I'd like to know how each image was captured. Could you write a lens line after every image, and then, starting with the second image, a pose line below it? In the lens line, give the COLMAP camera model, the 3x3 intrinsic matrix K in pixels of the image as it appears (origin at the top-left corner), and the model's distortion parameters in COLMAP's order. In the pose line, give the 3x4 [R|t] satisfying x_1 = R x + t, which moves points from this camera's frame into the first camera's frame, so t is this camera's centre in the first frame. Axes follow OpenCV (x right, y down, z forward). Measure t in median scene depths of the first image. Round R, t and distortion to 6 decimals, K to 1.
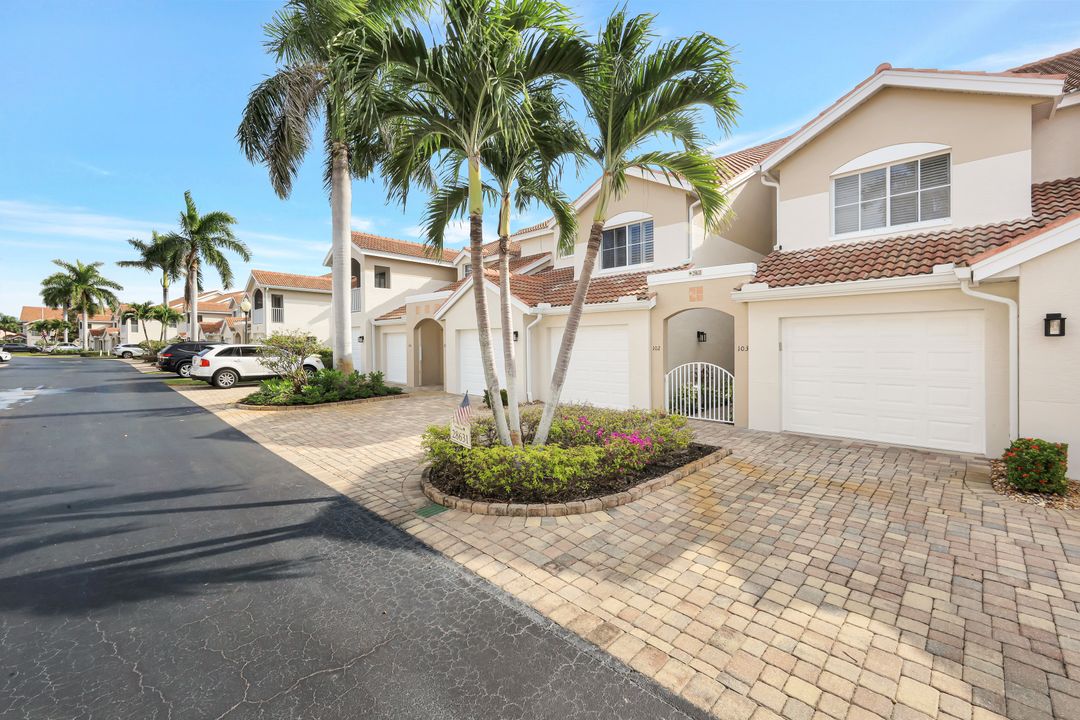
lens RADIAL K [[451.7, 0, 536.7], [0, 451.7, 349.1], [0, 0, 1]] dist [-0.000474, 0.000219]
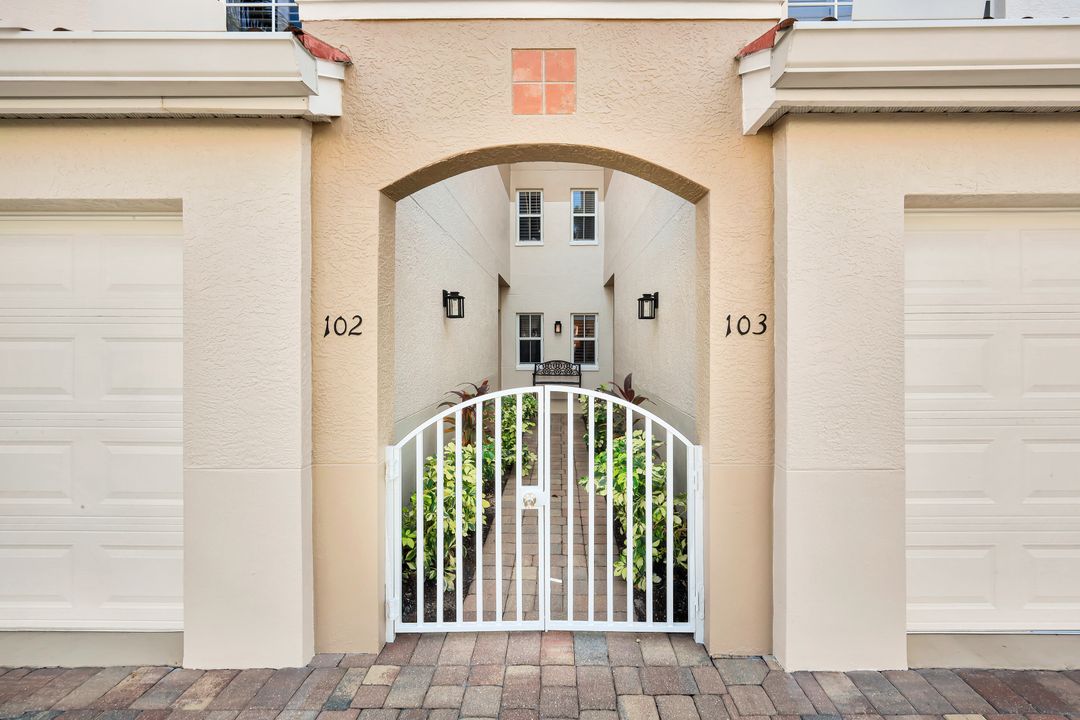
lens RADIAL K [[451.7, 0, 536.7], [0, 451.7, 349.1], [0, 0, 1]] dist [-0.000474, 0.000219]
pose [[0.707242, -0.003585, 0.706963, 0.182645], [0.006357, 0.999979, -0.001288, 0.009501], [-0.706943, 0.005404, 0.707250, 0.797654]]
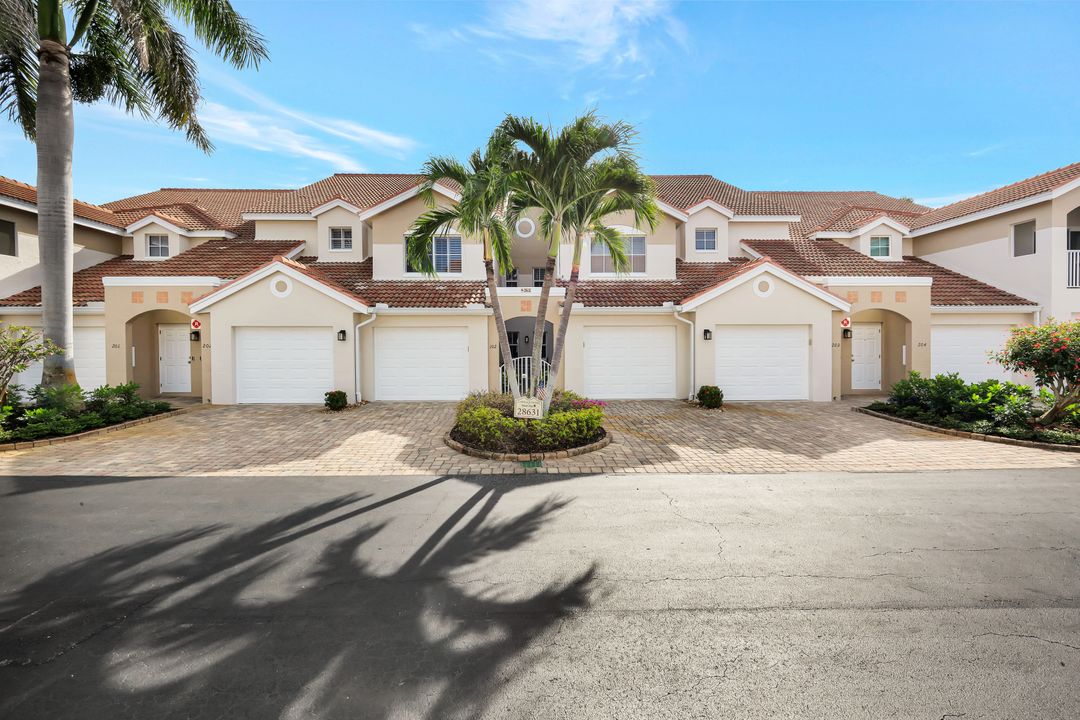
lens RADIAL K [[486.1, 0, 539.7], [0, 486.1, 345.5], [0, 0, 1]] dist [0.001657, 0.000431]
pose [[0.686357, -0.008851, 0.727211, -0.632202], [0.008338, 0.999956, 0.004301, -0.009984], [-0.727217, 0.003111, 0.686400, -0.019642]]
